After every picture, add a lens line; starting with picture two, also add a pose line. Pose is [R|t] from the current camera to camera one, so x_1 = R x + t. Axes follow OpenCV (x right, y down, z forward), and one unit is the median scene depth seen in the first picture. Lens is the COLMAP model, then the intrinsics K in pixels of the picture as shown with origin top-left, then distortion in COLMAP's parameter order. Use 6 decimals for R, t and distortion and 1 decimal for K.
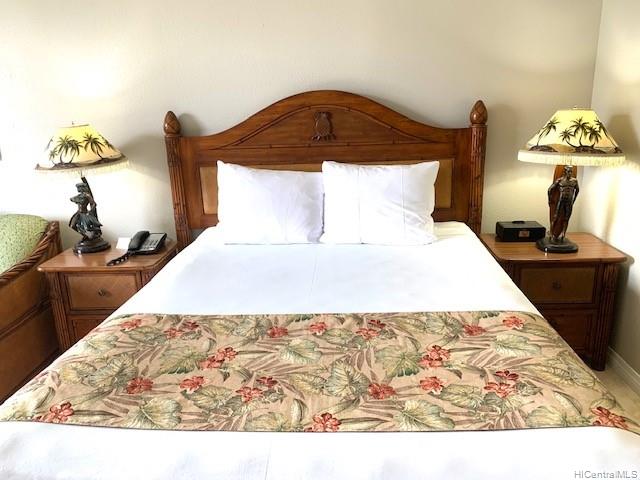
lens RADIAL K [[490.0, 0, 321.8], [0, 490.0, 238.0], [0, 0, 1]] dist [0.037926, -0.056941]
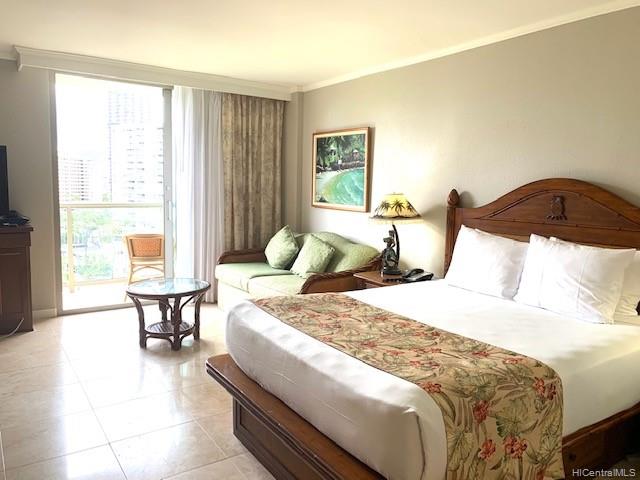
lens RADIAL K [[490.0, 0, 313.6], [0, 490.0, 237.6], [0, 0, 1]] dist [0.037926, -0.056941]
pose [[0.575957, 0.129992, -0.807079, 0.692520], [-0.263684, 0.964048, -0.032898, 0.031251], [0.773786, 0.231762, 0.589527, -0.121323]]
